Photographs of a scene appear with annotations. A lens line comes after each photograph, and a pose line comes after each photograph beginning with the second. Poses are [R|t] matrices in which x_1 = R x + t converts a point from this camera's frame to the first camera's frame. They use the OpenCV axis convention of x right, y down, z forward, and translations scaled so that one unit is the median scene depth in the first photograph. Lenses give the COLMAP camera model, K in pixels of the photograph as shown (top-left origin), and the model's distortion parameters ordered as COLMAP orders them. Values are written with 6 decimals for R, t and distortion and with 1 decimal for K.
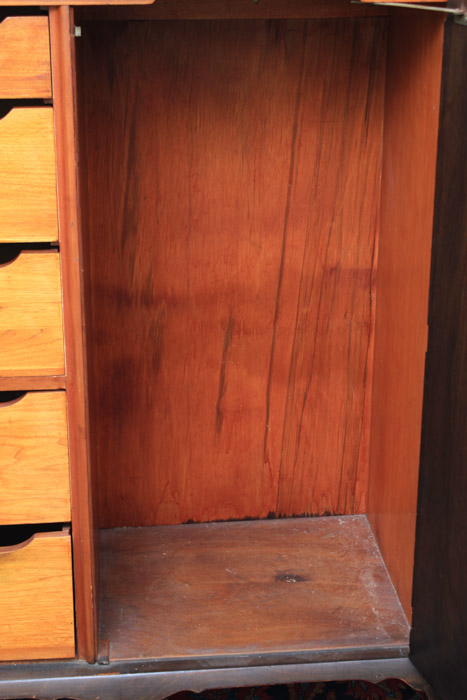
lens RADIAL K [[1286.0, 0, 237.4], [0, 1286.0, 346.4], [0, 0, 1]] dist [0.045347, 0.000000]
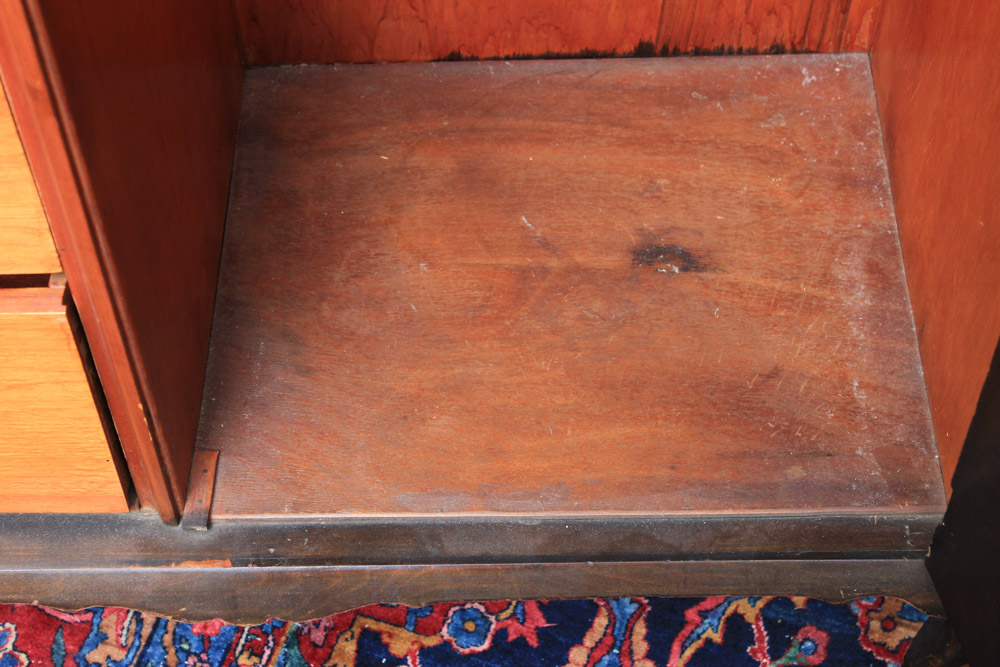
lens RADIAL K [[1741.9, 0, 502.8], [0, 1741.9, 334.3], [0, 0, 1]] dist [-0.000142, 0.000000]
pose [[0.995066, 0.066870, -0.073287, 0.030918], [-0.017779, 0.846941, 0.531390, -0.103759], [0.097604, -0.527465, 0.843951, 0.501132]]
